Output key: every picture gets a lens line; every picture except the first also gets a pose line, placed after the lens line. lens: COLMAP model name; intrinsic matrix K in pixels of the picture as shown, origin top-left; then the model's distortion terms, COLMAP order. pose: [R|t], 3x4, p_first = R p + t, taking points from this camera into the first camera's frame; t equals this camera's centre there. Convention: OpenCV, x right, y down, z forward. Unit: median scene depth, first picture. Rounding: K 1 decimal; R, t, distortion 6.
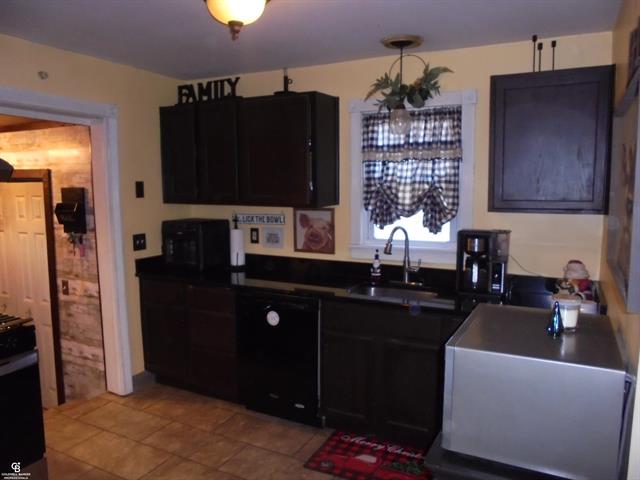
lens RADIAL K [[504.0, 0, 313.5], [0, 504.0, 240.9], [0, 0, 1]] dist [-0.103405, 0.077507]
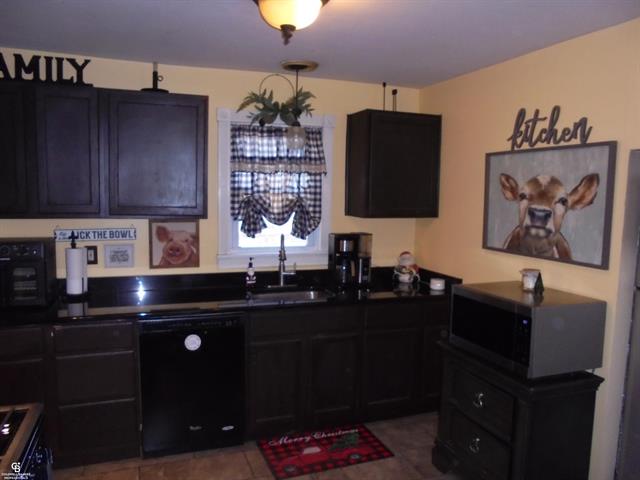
lens RADIAL K [[504.0, 0, 317.8], [0, 504.0, 242.4], [0, 0, 1]] dist [-0.103405, 0.077507]
pose [[0.657902, -0.057801, 0.750882, -0.561951], [0.069054, 0.997480, 0.016281, -0.022103], [-0.749931, 0.041140, 0.660236, 0.222412]]
